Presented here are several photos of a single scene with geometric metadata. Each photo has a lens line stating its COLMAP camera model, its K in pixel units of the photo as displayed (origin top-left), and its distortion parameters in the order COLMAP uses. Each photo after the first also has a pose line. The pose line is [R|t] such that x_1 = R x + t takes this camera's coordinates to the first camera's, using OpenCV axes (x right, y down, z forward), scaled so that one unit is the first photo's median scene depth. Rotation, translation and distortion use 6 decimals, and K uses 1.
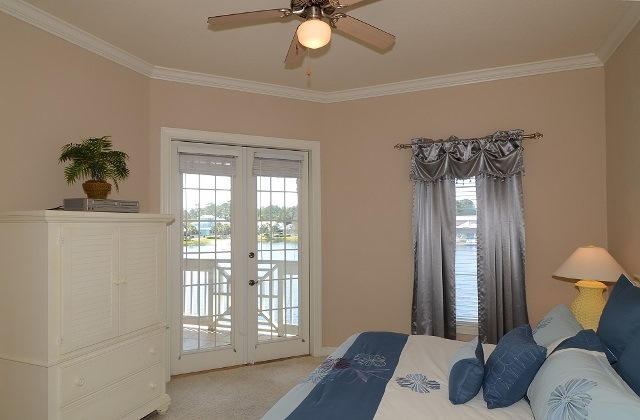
lens RADIAL K [[383.5, 0, 320.0], [0, 383.5, 210.0], [0, 0, 1]] dist [0.000547, 0.000111]
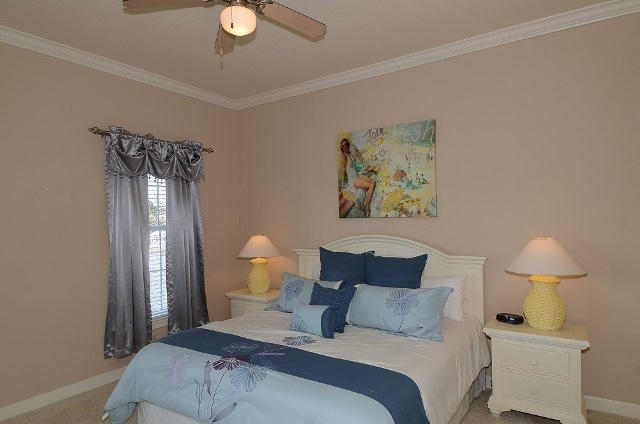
lens RADIAL K [[384.2, 0, 320.0], [0, 384.2, 212.0], [0, 0, 1]] dist [-0.001328, -0.001416]
pose [[0.209086, 0.016903, 0.977751, -0.551691], [-0.010717, 0.999830, -0.014993, 0.021397], [-0.977838, -0.007344, 0.209232, 0.360994]]
